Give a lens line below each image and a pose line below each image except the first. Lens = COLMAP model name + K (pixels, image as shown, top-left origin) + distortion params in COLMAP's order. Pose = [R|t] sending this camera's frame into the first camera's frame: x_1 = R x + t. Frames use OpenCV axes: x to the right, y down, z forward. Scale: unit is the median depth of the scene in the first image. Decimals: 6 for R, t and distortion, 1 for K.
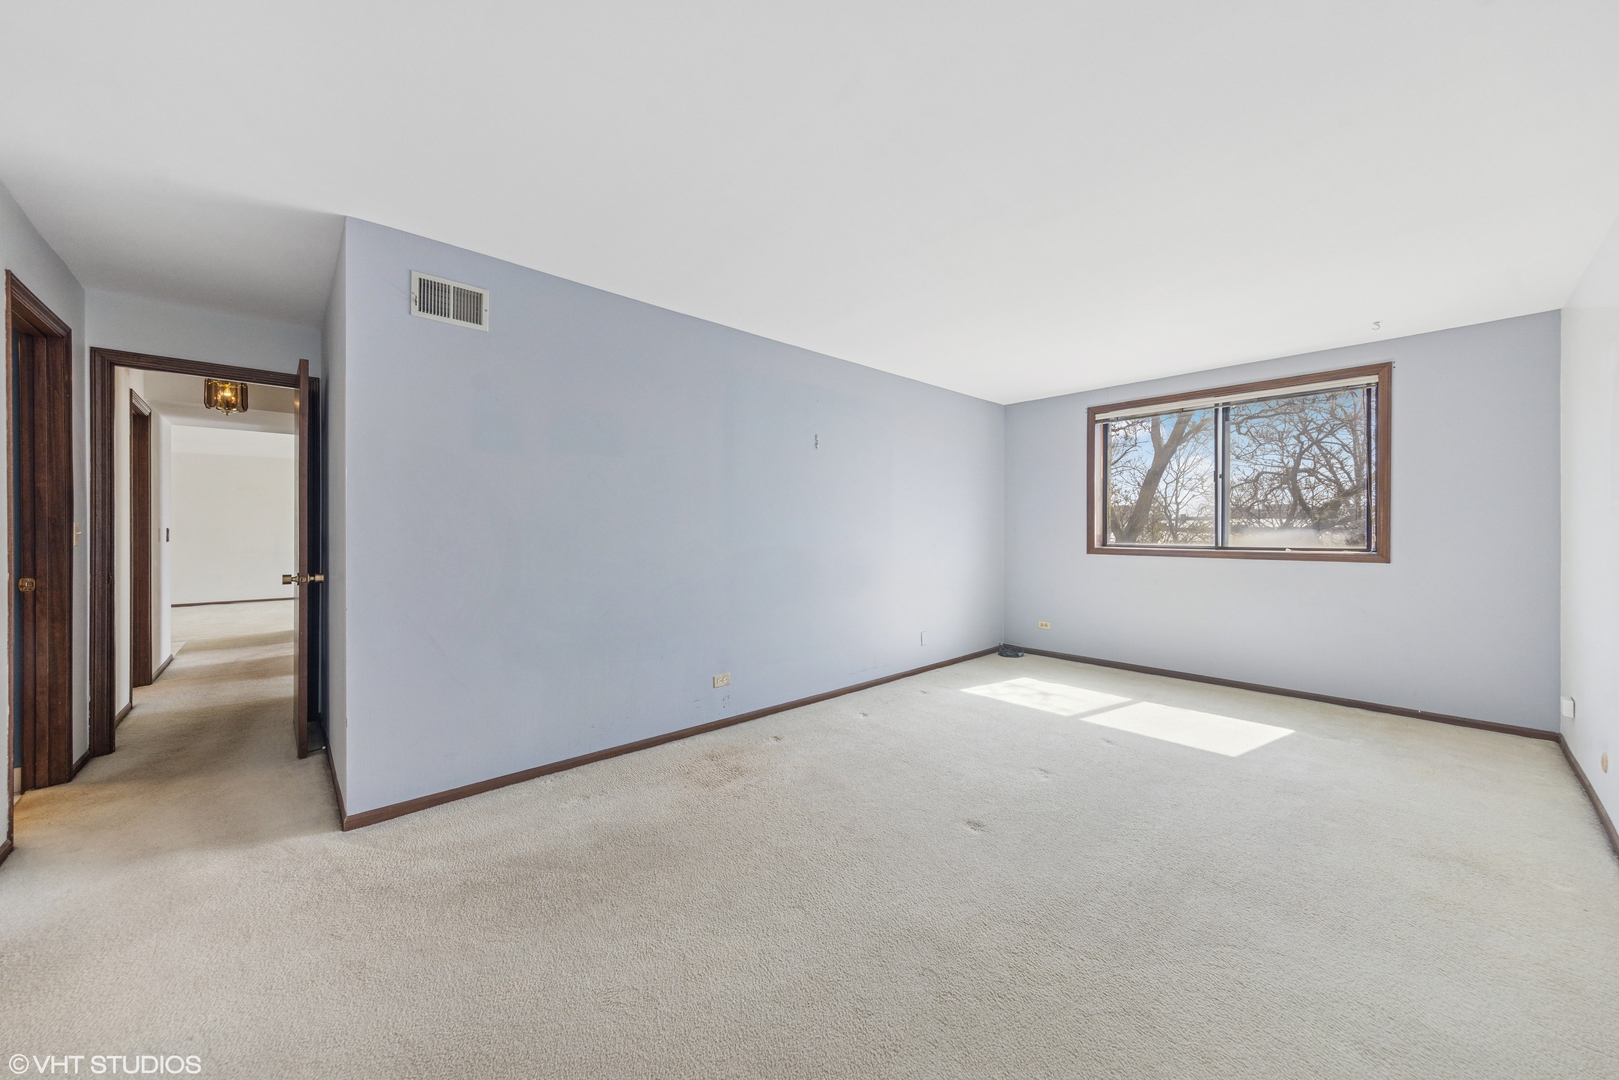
lens RADIAL K [[576.3, 0, 805.6], [0, 576.3, 533.8], [0, 0, 1]] dist [0.000916, 0.000217]
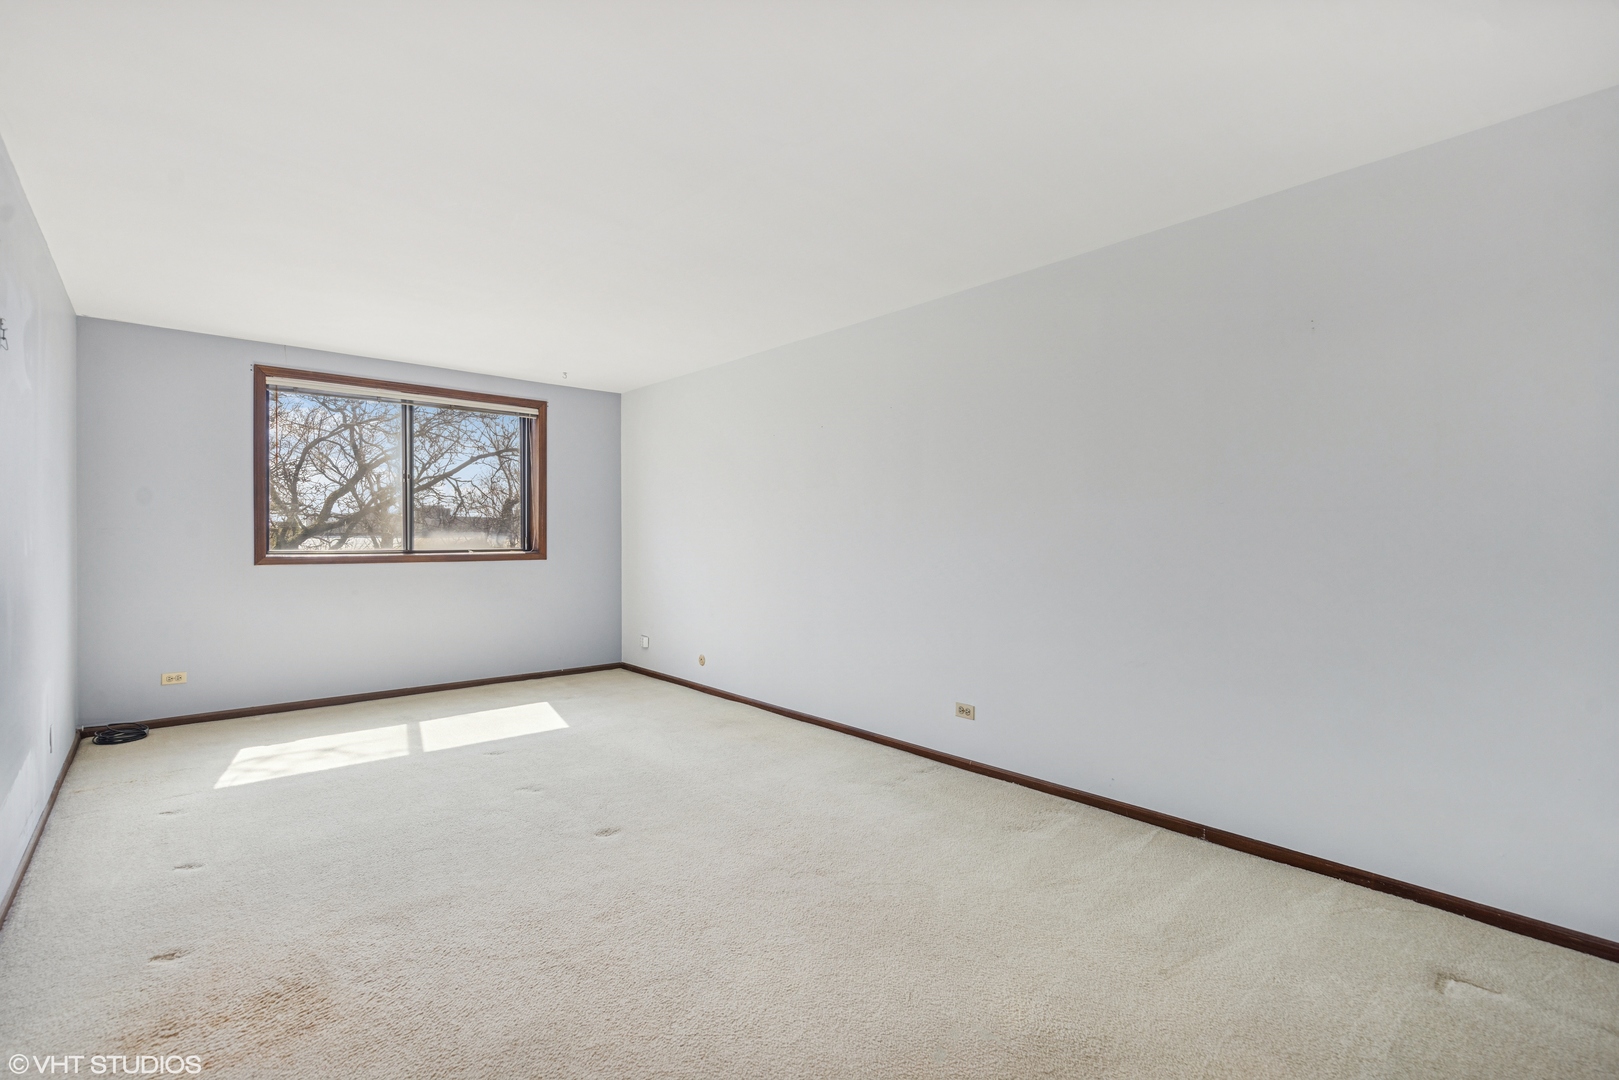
lens RADIAL K [[724.1, 0, 811.4], [0, 724.1, 541.3], [0, 0, 1]] dist [0.011924, -0.000378]
pose [[0.023528, -0.010108, 0.999672, -0.523451], [0.003222, 0.999944, 0.010035, -0.002990], [-0.999718, 0.002985, 0.023559, 0.343431]]
